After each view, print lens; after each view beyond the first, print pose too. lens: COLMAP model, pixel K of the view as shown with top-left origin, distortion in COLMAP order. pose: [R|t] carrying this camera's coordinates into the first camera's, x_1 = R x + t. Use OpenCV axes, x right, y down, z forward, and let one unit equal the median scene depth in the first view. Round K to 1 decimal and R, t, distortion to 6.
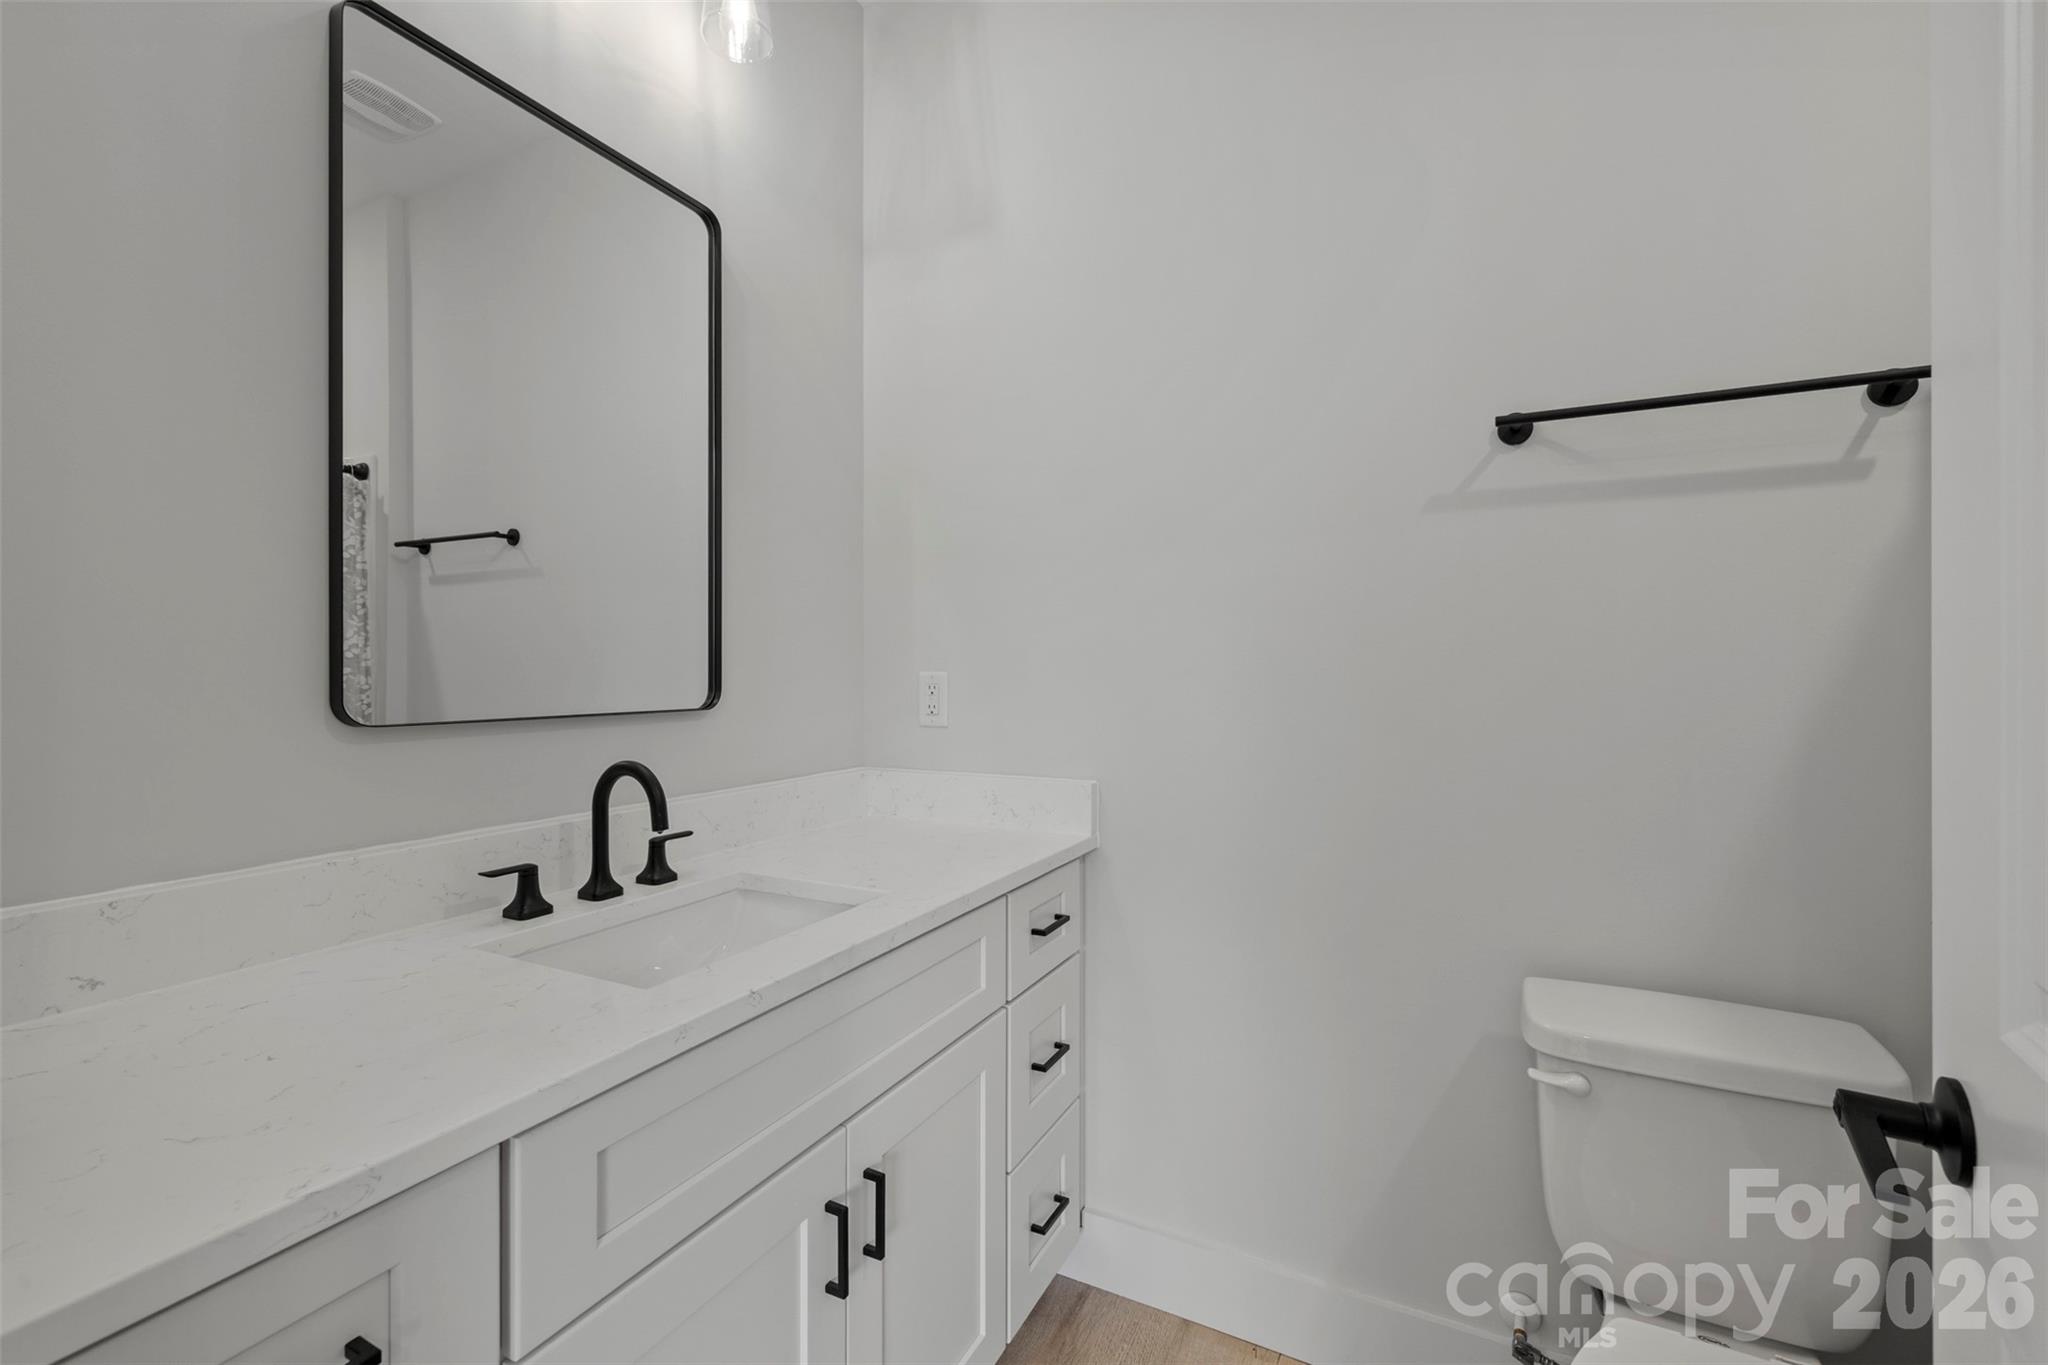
lens RADIAL K [[861.3, 0, 1027.1], [0, 861.3, 672.2], [0, 0, 1]] dist [0.007432, -0.000080]
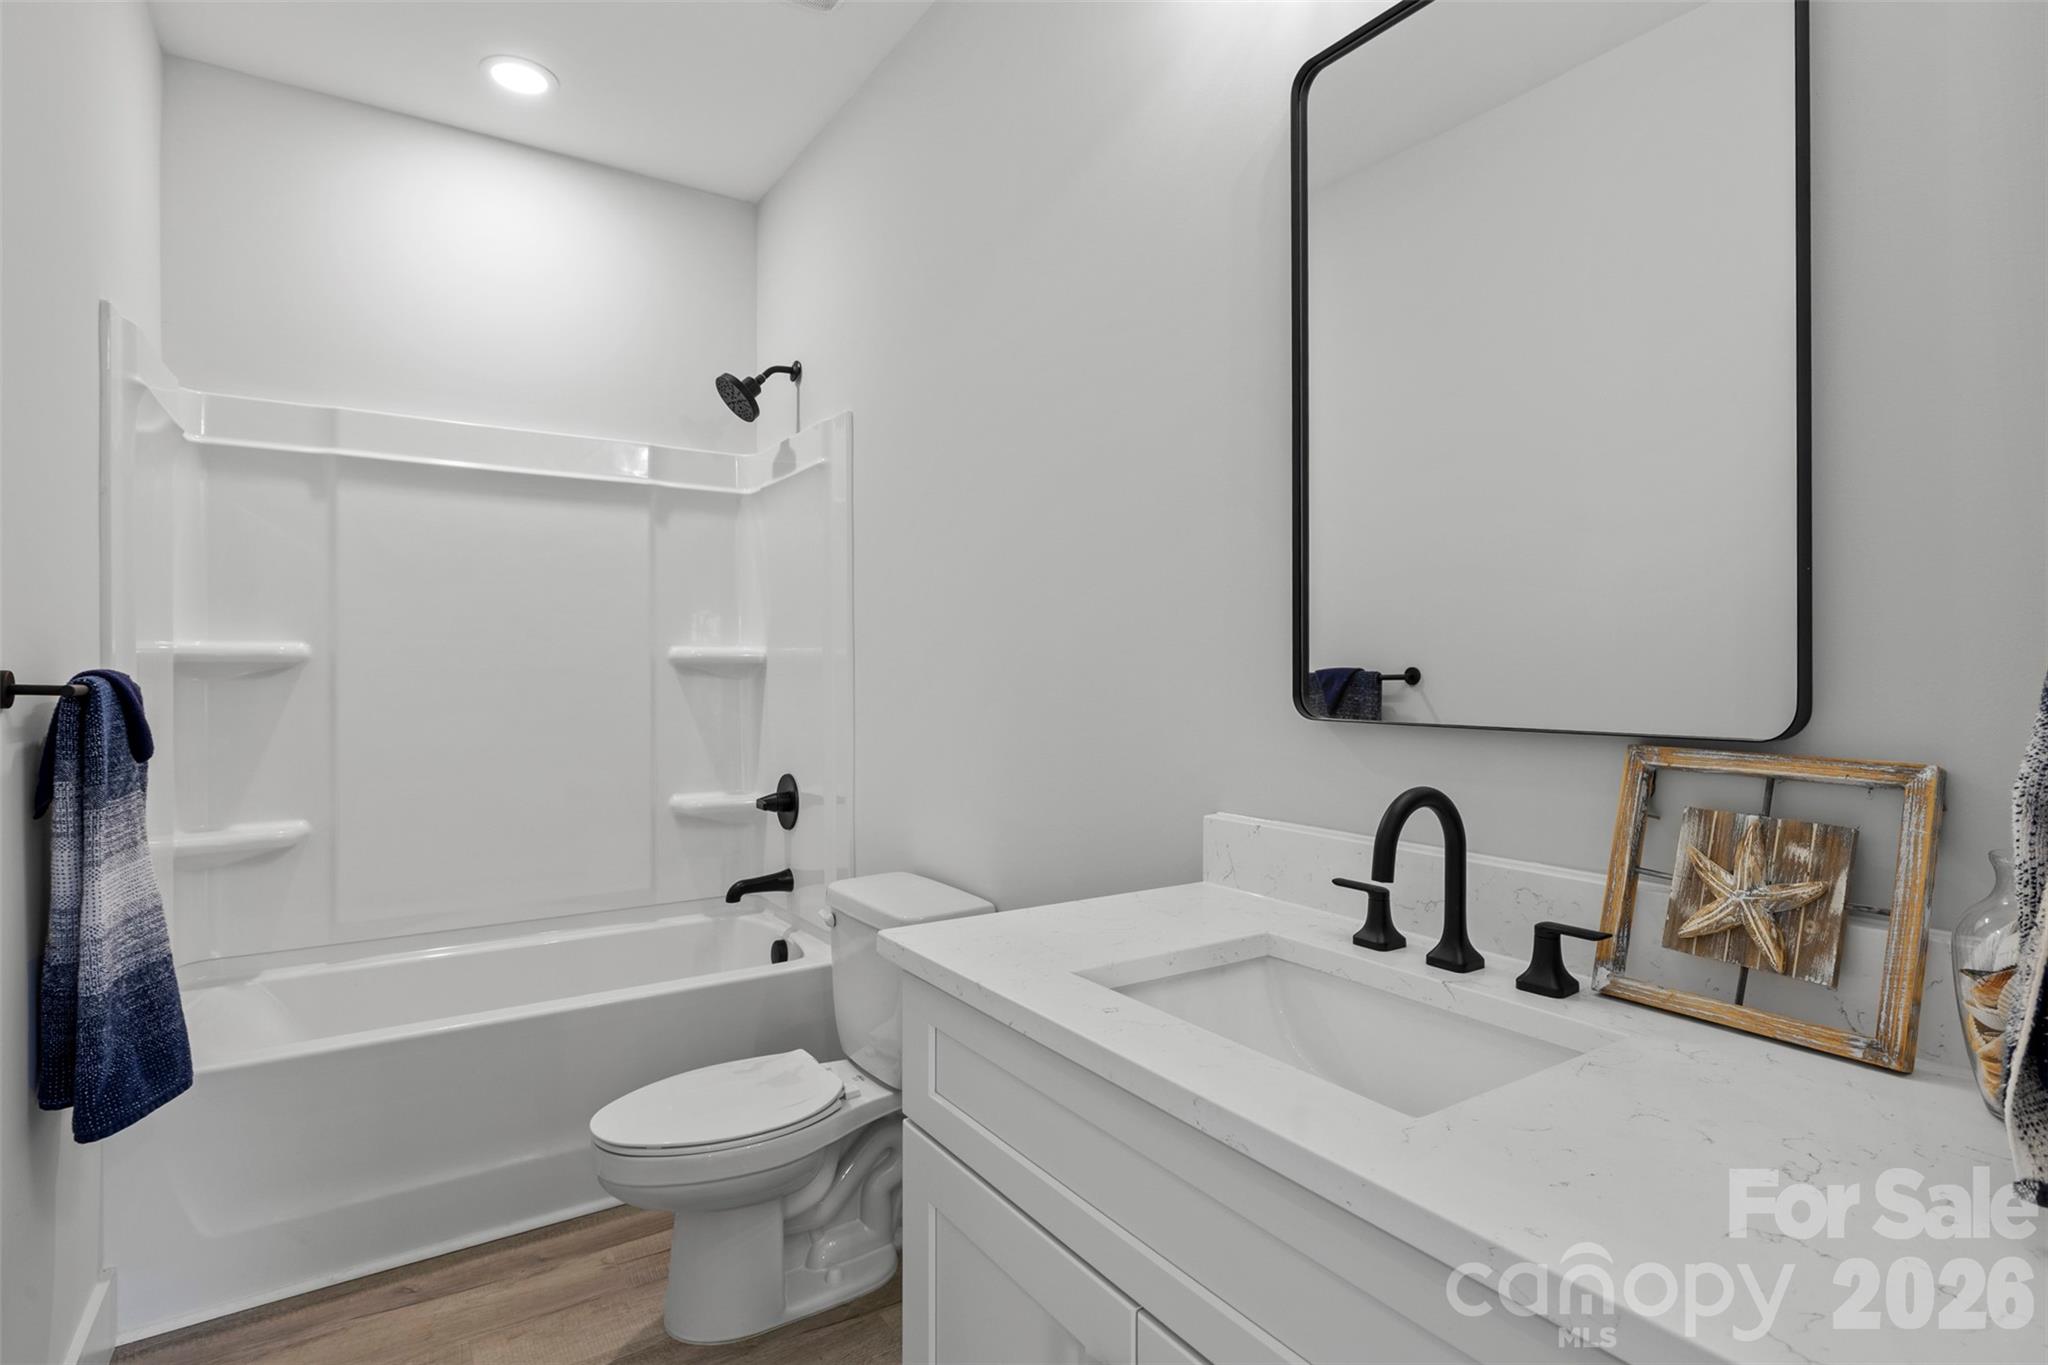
lens RADIAL K [[1017.4, 0, 1024.0], [0, 1017.4, 682.5], [0, 0, 1]] dist [0.003436, 0.000550]
pose [[-0.492721, 0.006216, -0.870165, 0.478074], [0.000319, 0.999976, 0.006962, 0.005593], [0.870187, 0.003153, -0.492711, 1.134376]]
